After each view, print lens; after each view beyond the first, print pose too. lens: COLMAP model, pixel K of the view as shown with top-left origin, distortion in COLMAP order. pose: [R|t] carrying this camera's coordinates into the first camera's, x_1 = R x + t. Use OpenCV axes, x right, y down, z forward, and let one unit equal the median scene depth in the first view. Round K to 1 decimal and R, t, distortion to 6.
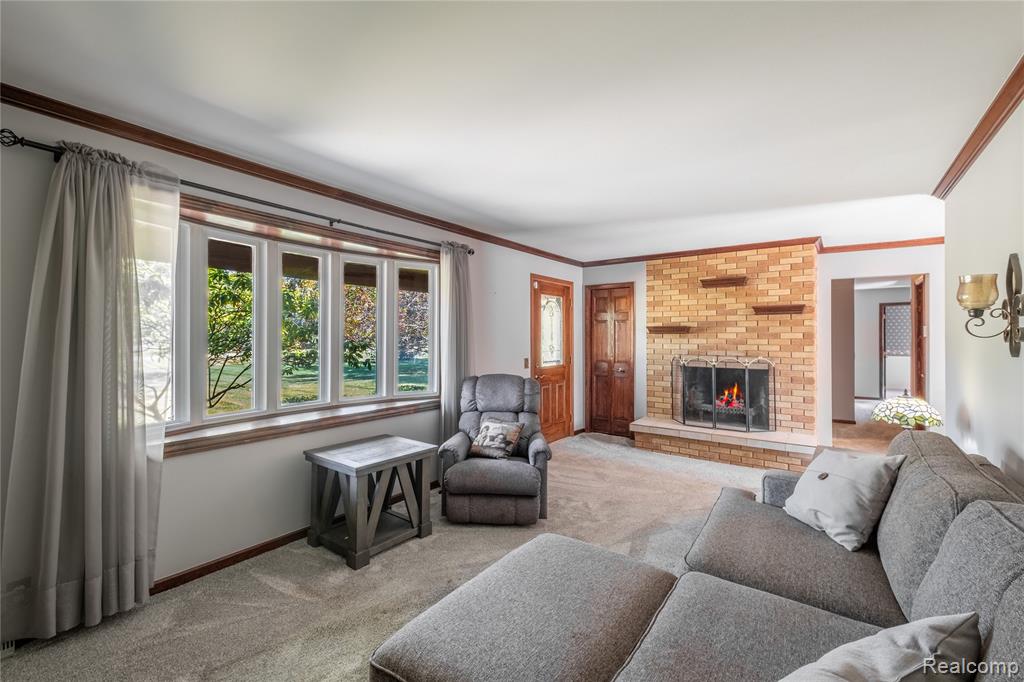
lens RADIAL K [[440.0, 0, 511.5], [0, 440.0, 335.2], [0, 0, 1]] dist [0.002270, 0.000028]
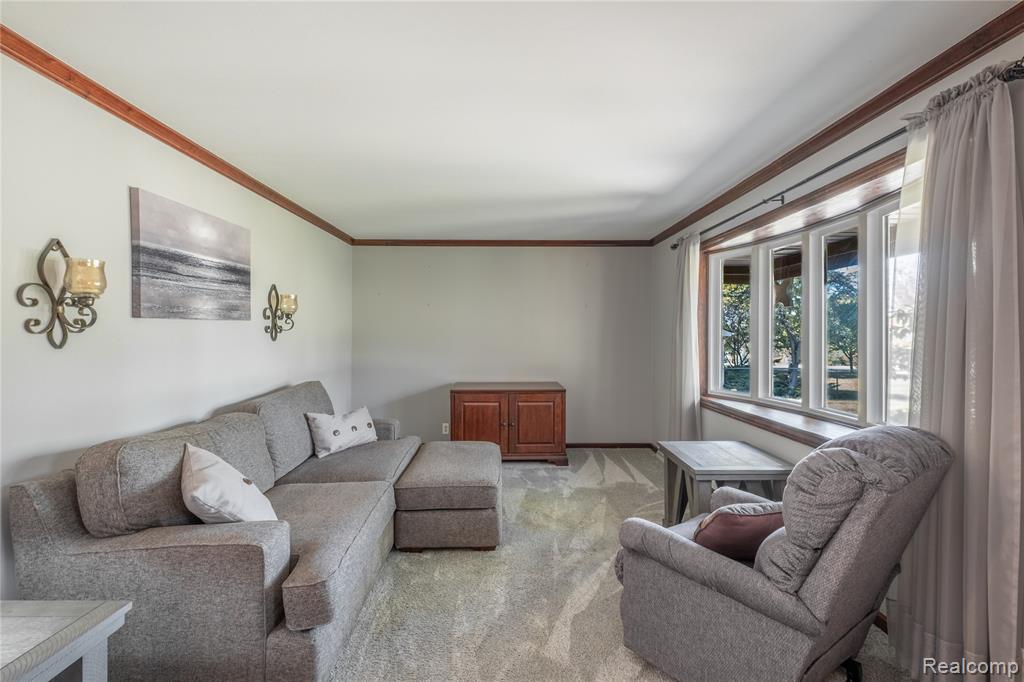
lens RADIAL K [[440.0, 0, 511.5], [0, 440.0, 335.2], [0, 0, 1]] dist [0.002270, 0.000028]
pose [[-0.801513, -0.002790, -0.597971, 0.570726], [0.000393, 0.999986, -0.005191, 0.002555], [0.597978, -0.004396, -0.801501, 1.536468]]
